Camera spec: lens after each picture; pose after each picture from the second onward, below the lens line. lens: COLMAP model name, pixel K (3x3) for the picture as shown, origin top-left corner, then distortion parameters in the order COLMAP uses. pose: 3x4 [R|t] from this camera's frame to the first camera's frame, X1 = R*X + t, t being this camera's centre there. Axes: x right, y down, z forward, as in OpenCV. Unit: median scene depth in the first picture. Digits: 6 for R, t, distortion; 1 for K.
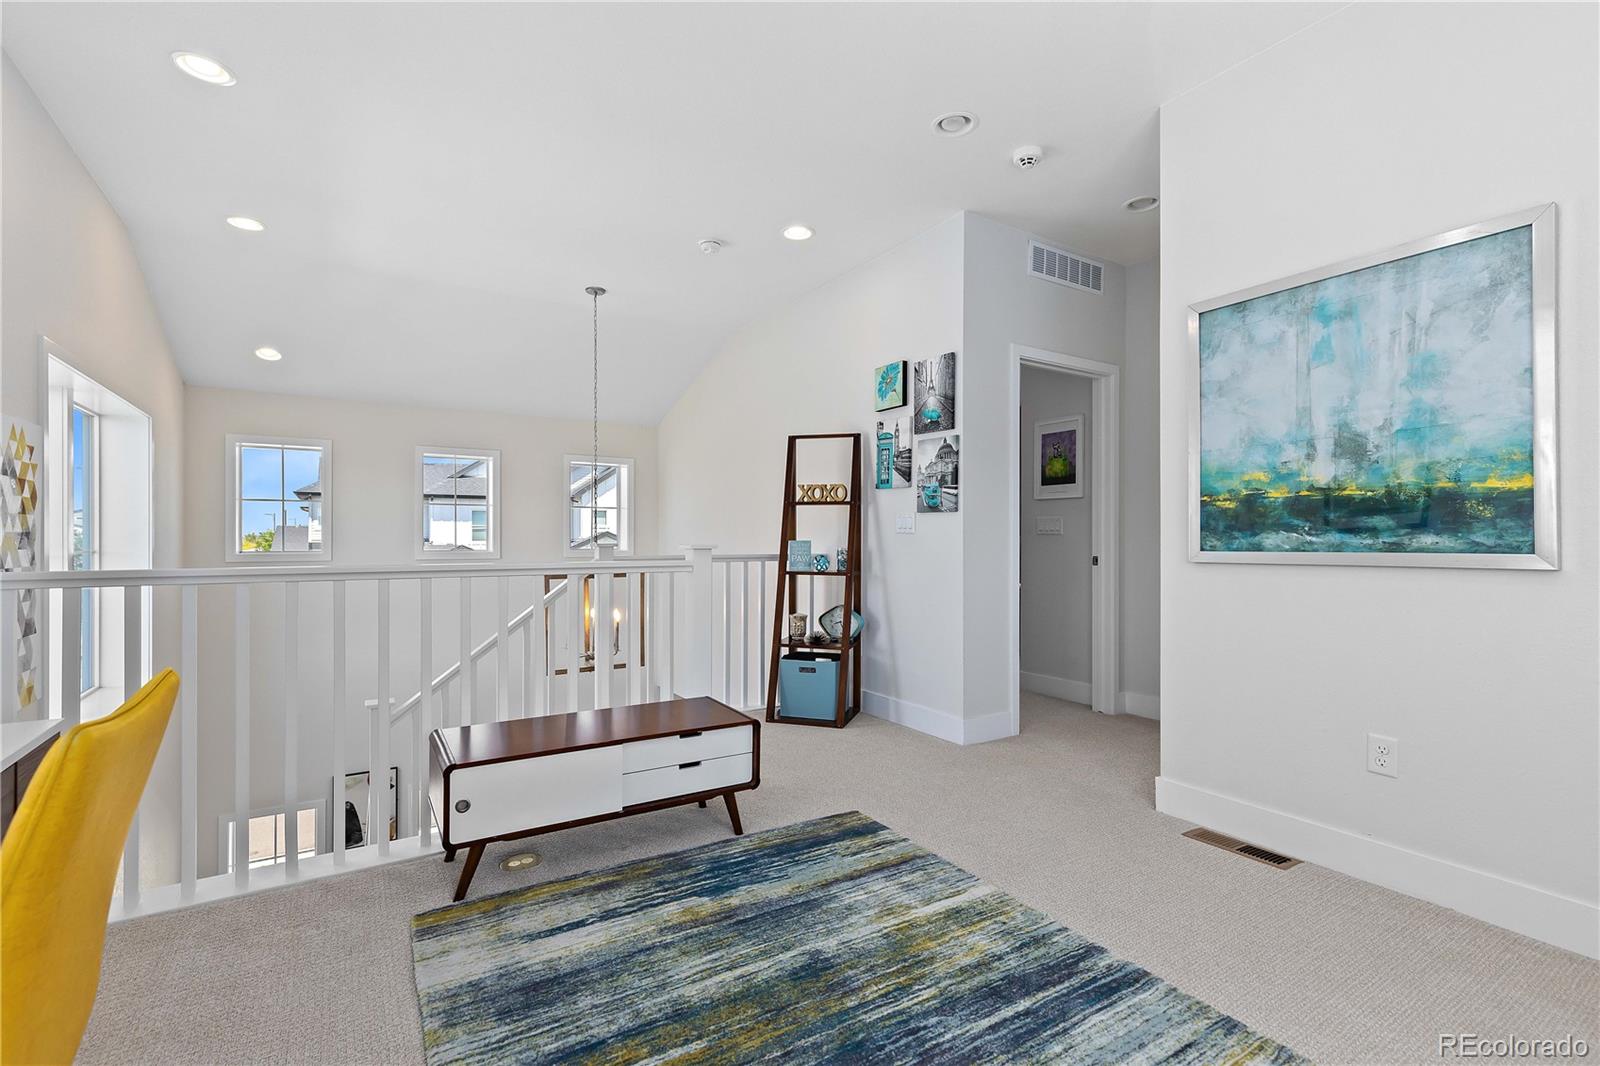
lens RADIAL K [[717.6, 0, 800.0], [0, 717.6, 533.0], [0, 0, 1]] dist [0.020464, -0.007364]
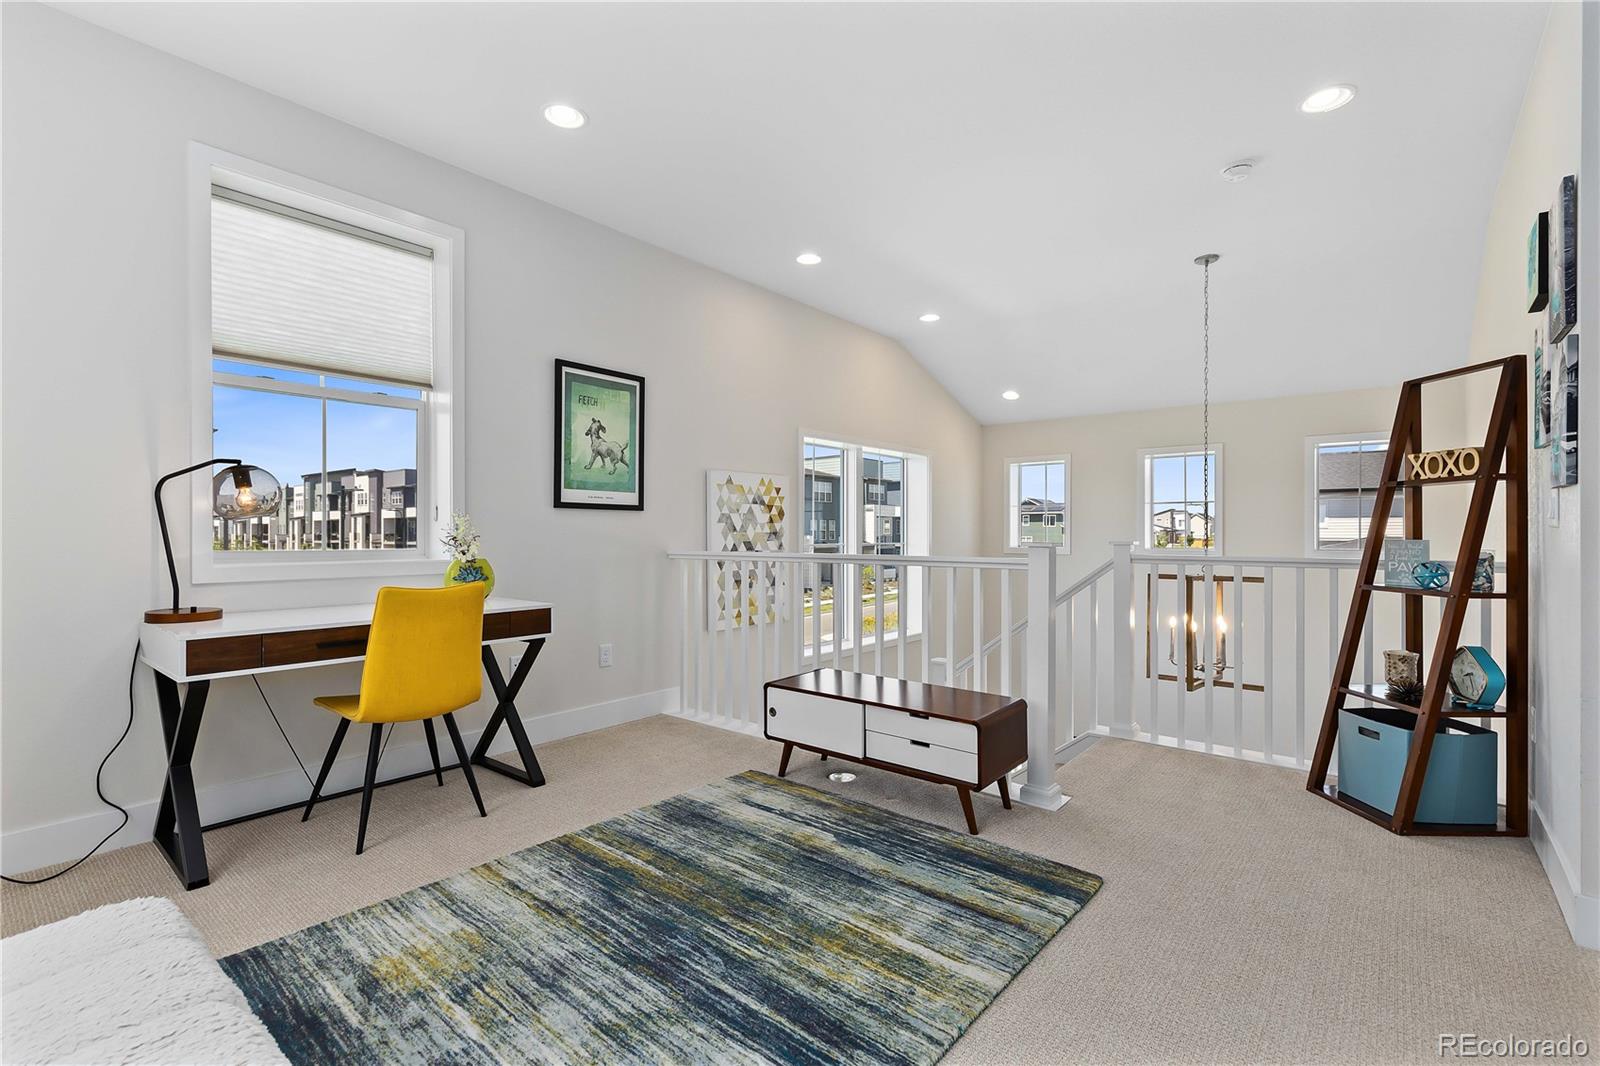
lens RADIAL K [[717.6, 0, 800.0], [0, 717.6, 533.0], [0, 0, 1]] dist [0.020464, -0.007364]
pose [[0.318597, -0.003262, -0.947885, 0.945234], [0.004867, 0.999987, -0.001806, 0.005576], [0.947878, -0.004038, 0.318609, 0.555506]]
